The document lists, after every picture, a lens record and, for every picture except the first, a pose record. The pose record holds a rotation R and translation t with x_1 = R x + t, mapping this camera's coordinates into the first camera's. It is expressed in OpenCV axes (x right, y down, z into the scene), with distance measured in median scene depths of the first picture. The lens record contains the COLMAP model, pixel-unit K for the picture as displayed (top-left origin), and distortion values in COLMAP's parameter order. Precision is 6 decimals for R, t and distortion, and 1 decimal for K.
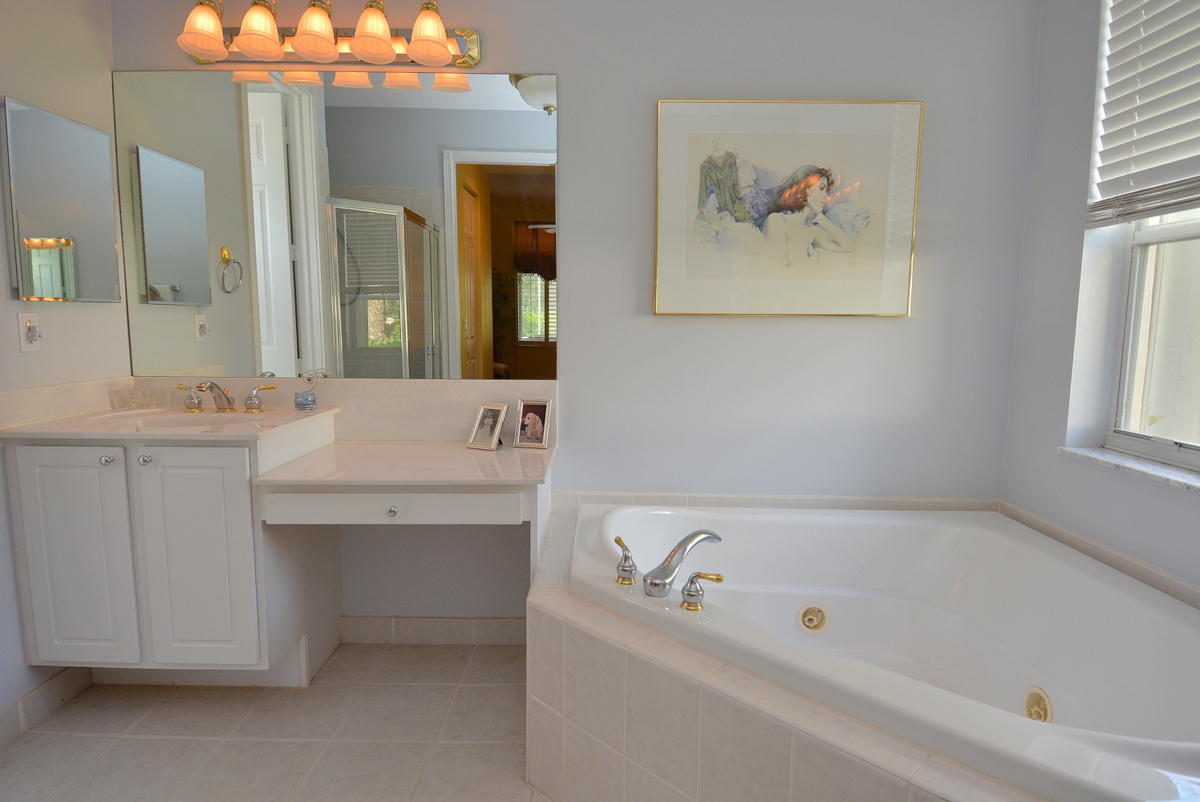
lens RADIAL K [[651.6, 0, 602.5], [0, 651.6, 397.6], [0, 0, 1]] dist [0.039552, -0.044059]
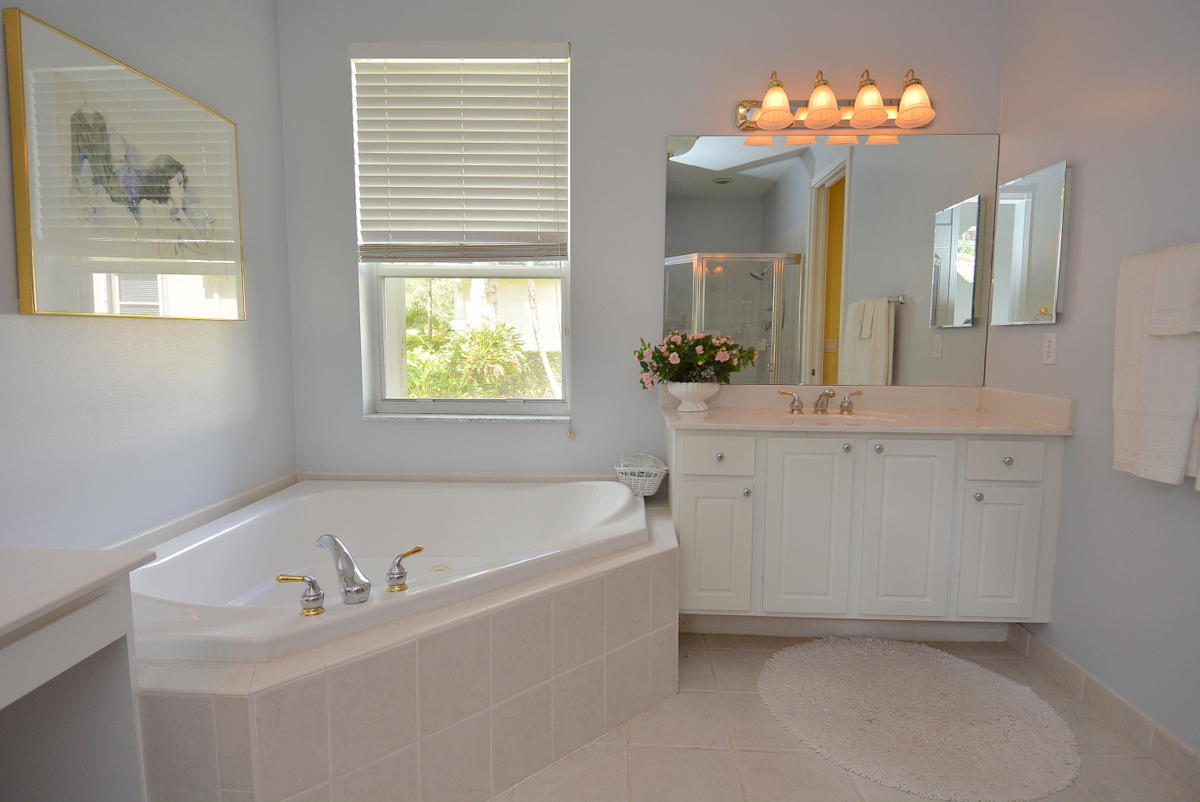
lens RADIAL K [[651.6, 0, 596.7], [0, 651.6, 396.7], [0, 0, 1]] dist [0.039552, -0.044059]
pose [[0.043506, -0.101160, 0.993918, -0.602920], [0.106915, 0.989619, 0.096042, -0.043635], [-0.993316, 0.102087, 0.053870, 0.388779]]
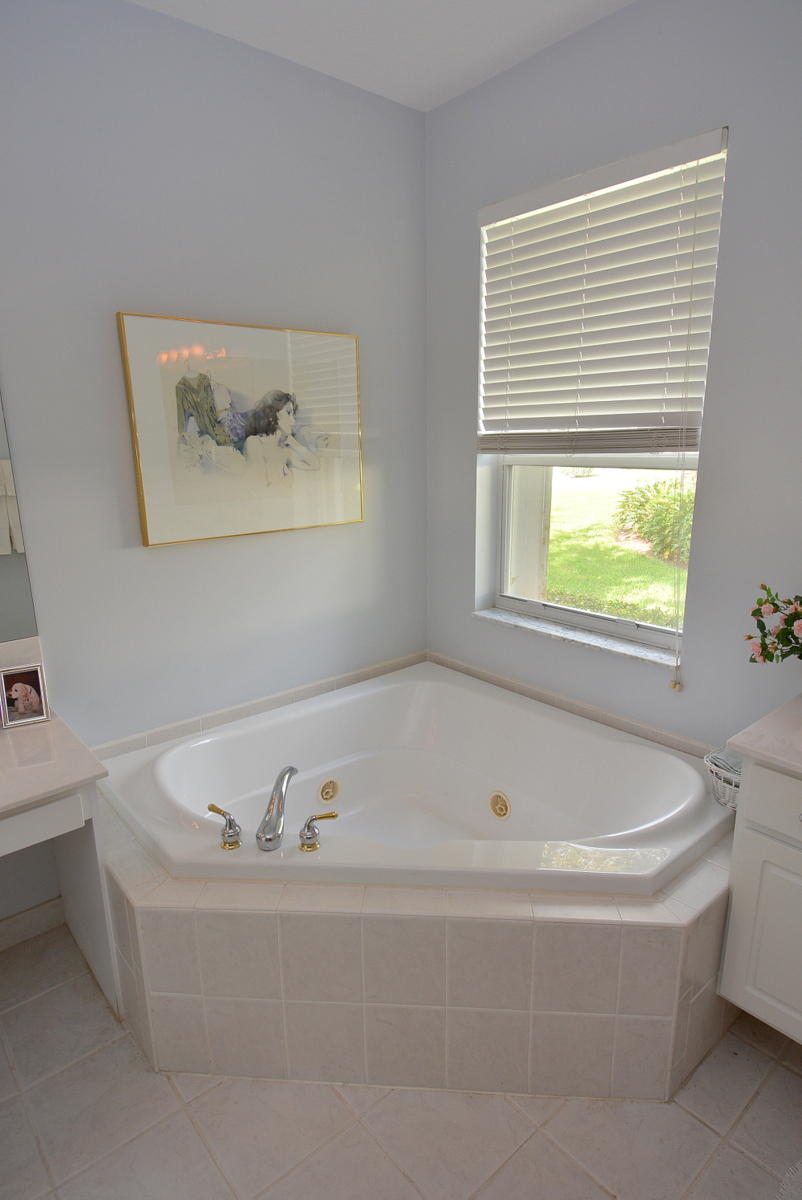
lens RADIAL K [[651.6, 0, 398.4], [0, 651.6, 592.3], [0, 0, 1]] dist [0.039552, -0.044059]
pose [[0.761484, -0.173258, 0.624600, -0.248464], [0.097920, 0.983304, 0.153379, -0.175609], [-0.640745, -0.055635, 0.765735, 0.049517]]
